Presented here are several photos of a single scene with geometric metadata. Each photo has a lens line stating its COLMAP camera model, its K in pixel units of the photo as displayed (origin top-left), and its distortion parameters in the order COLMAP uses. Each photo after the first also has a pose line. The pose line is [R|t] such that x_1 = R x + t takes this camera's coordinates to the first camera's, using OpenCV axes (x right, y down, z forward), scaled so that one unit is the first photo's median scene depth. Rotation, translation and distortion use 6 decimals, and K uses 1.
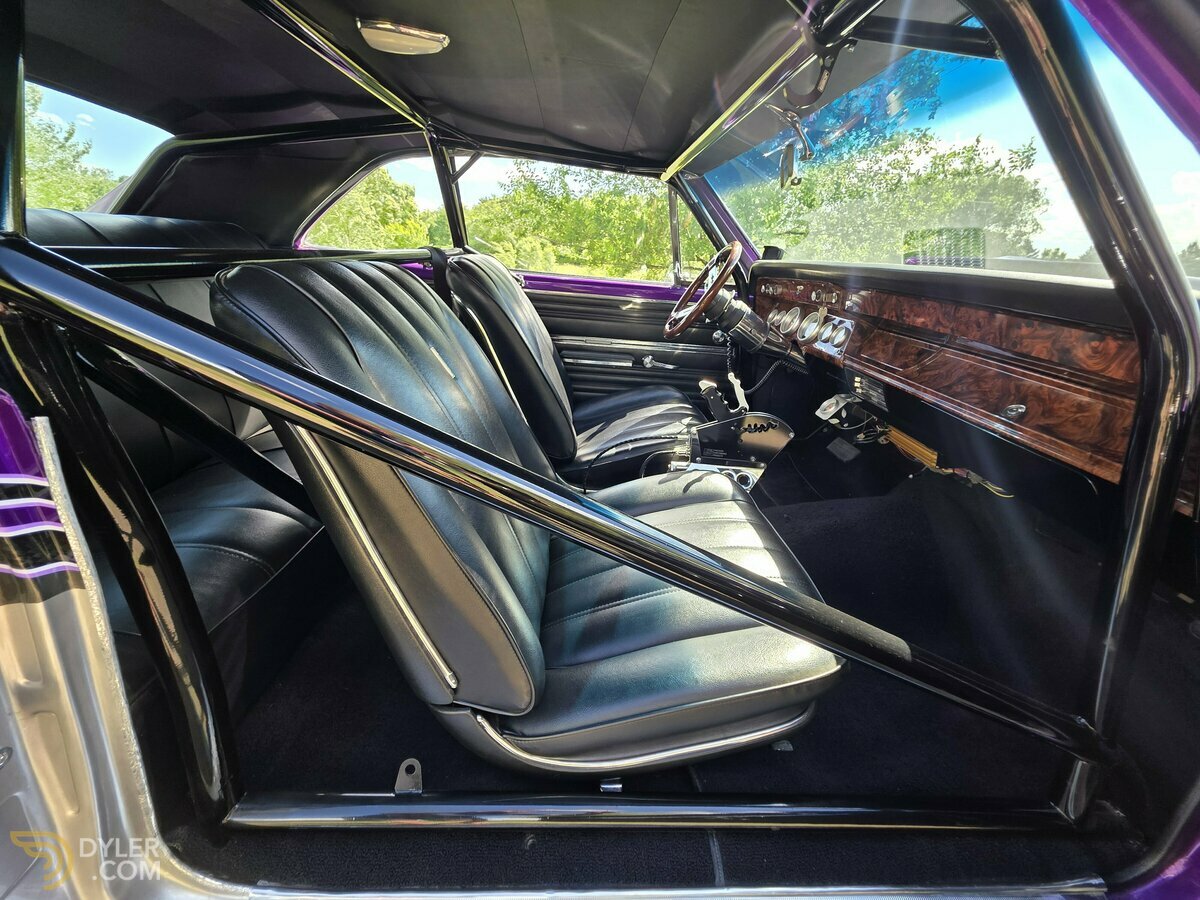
lens RADIAL K [[493.2, 0, 606.1], [0, 493.2, 452.0], [0, 0, 1]] dist [0.004654, 0.001456]
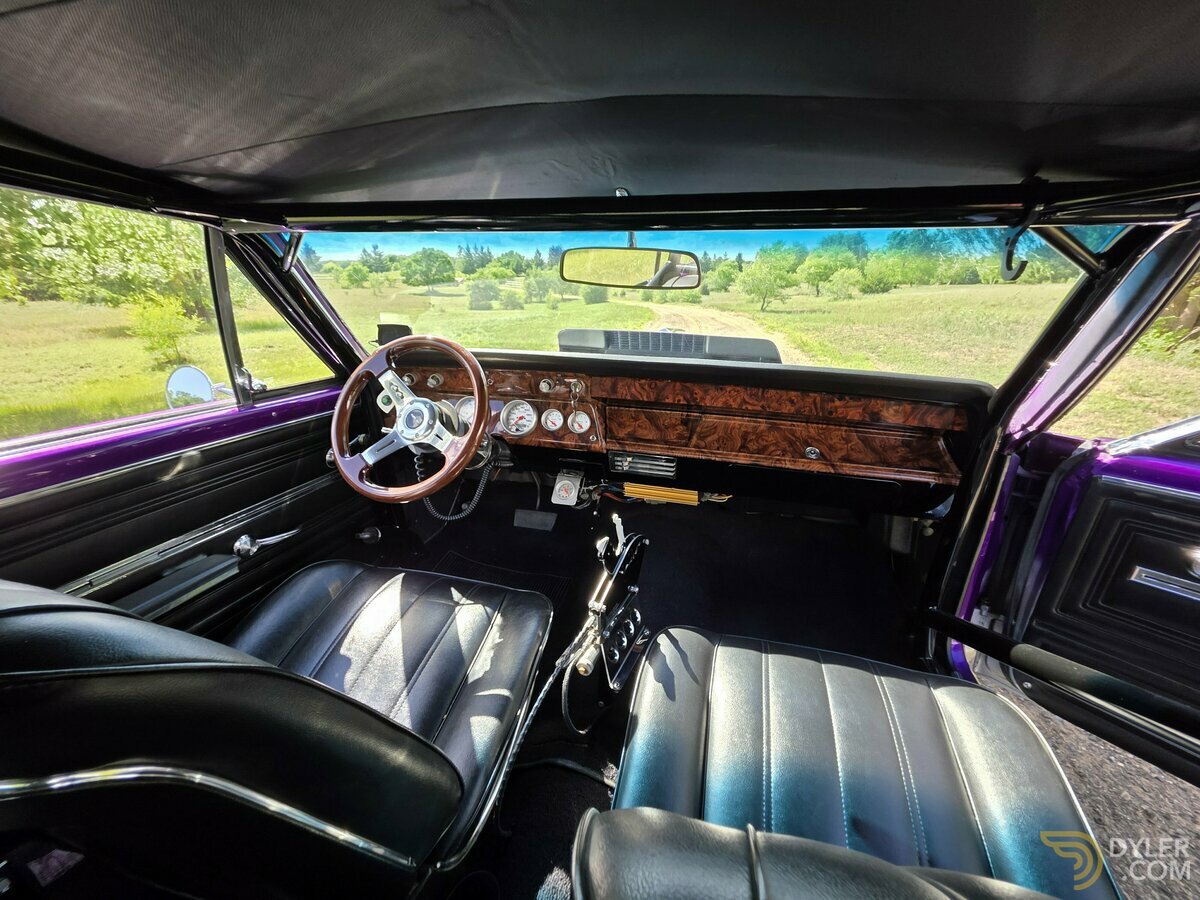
lens RADIAL K [[493.2, 0, 599.4], [0, 493.2, 446.0], [0, 0, 1]] dist [0.004654, 0.001456]
pose [[0.304305, -0.348566, 0.886510, -0.495140], [0.358203, 0.904214, 0.232569, -0.552280], [-0.882660, 0.246779, 0.400014, 0.844662]]
